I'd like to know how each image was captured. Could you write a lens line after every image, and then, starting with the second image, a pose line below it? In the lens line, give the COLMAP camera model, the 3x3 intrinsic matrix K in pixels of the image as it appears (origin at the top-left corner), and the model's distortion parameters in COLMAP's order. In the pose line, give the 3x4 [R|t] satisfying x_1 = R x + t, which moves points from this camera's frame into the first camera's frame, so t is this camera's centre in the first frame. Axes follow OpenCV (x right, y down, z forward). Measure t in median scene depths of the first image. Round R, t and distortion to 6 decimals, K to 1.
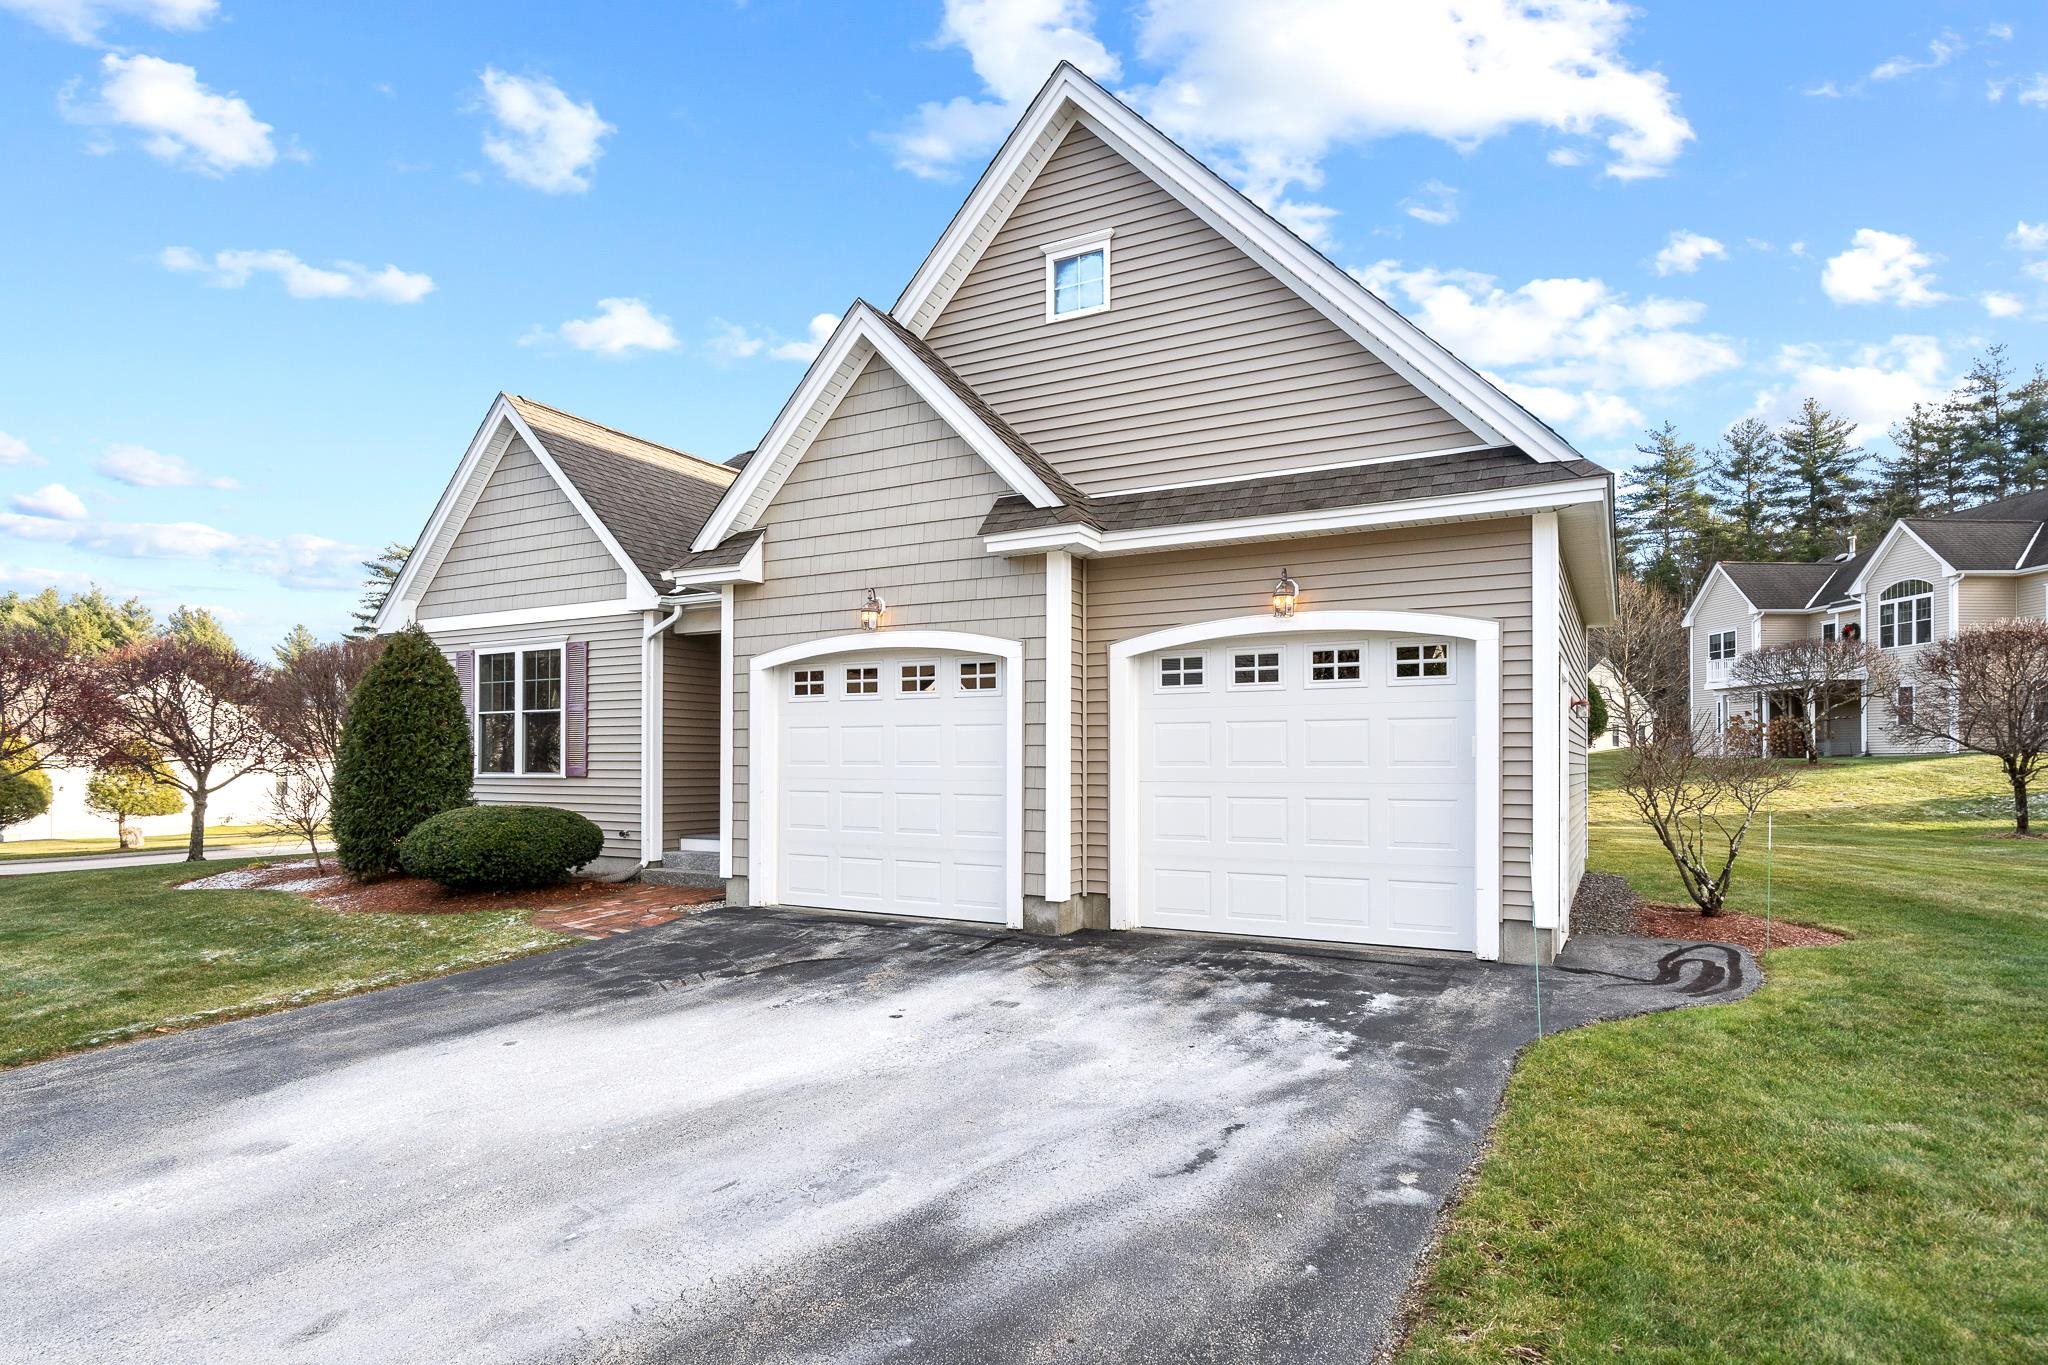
lens RADIAL K [[1085.3, 0, 1027.0], [0, 1085.3, 757.3], [0, 0, 1]] dist [0.001021, -0.000817]
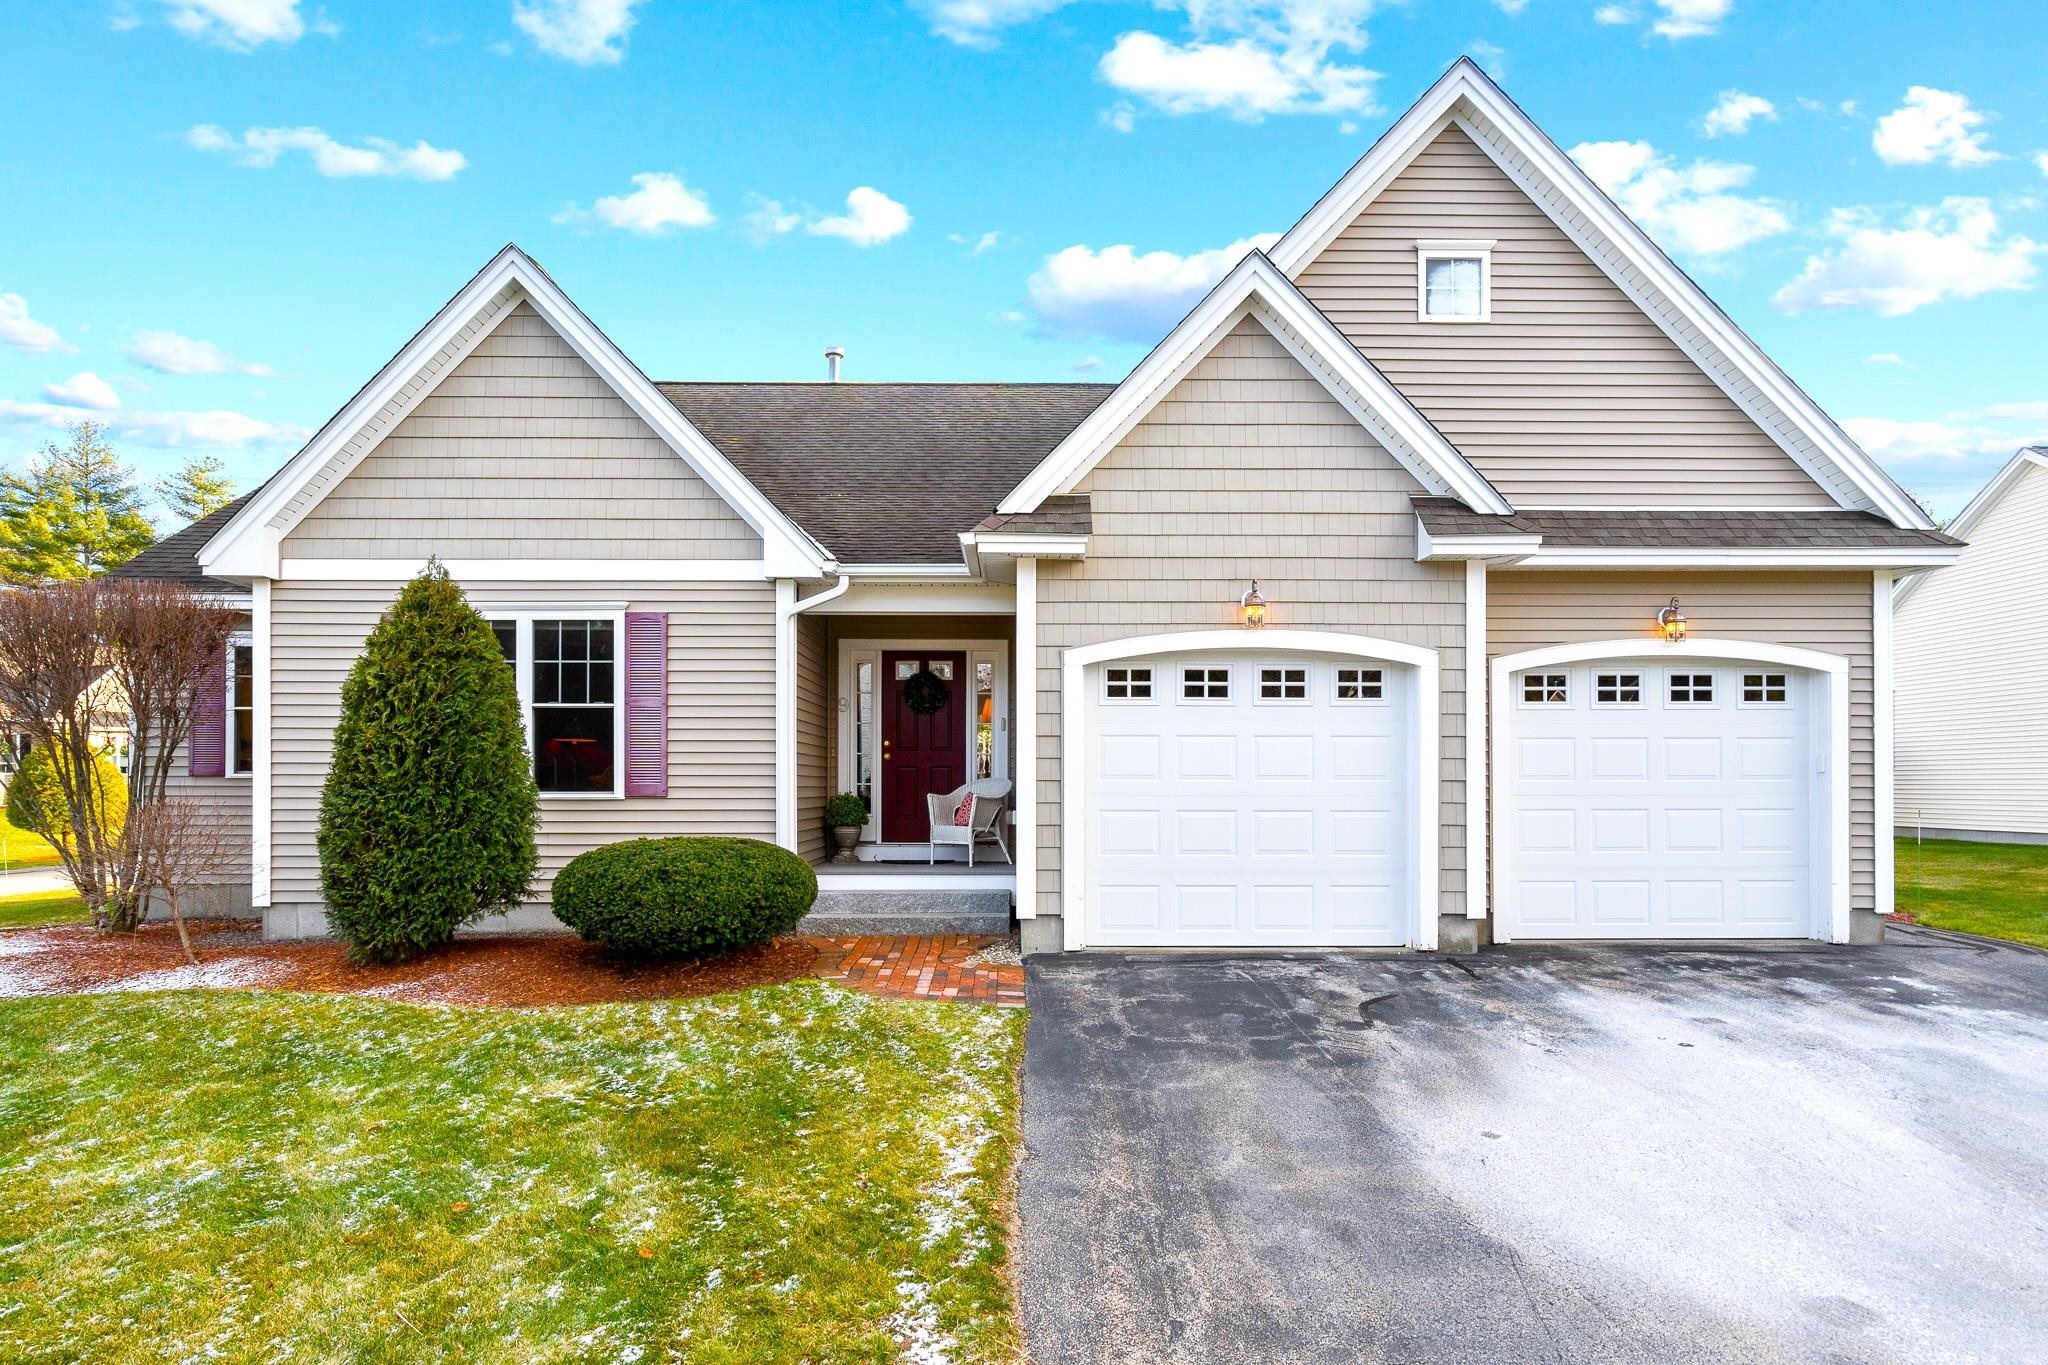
lens RADIAL K [[1102.8, 0, 1024.1], [0, 1102.8, 780.6], [0, 0, 1]] dist [-0.004489, 0.001447]
pose [[0.874033, -0.002591, 0.485860, -0.772446], [-0.001880, 0.999960, 0.008715, 0.000660], [-0.485863, -0.008531, 0.873993, 0.314494]]
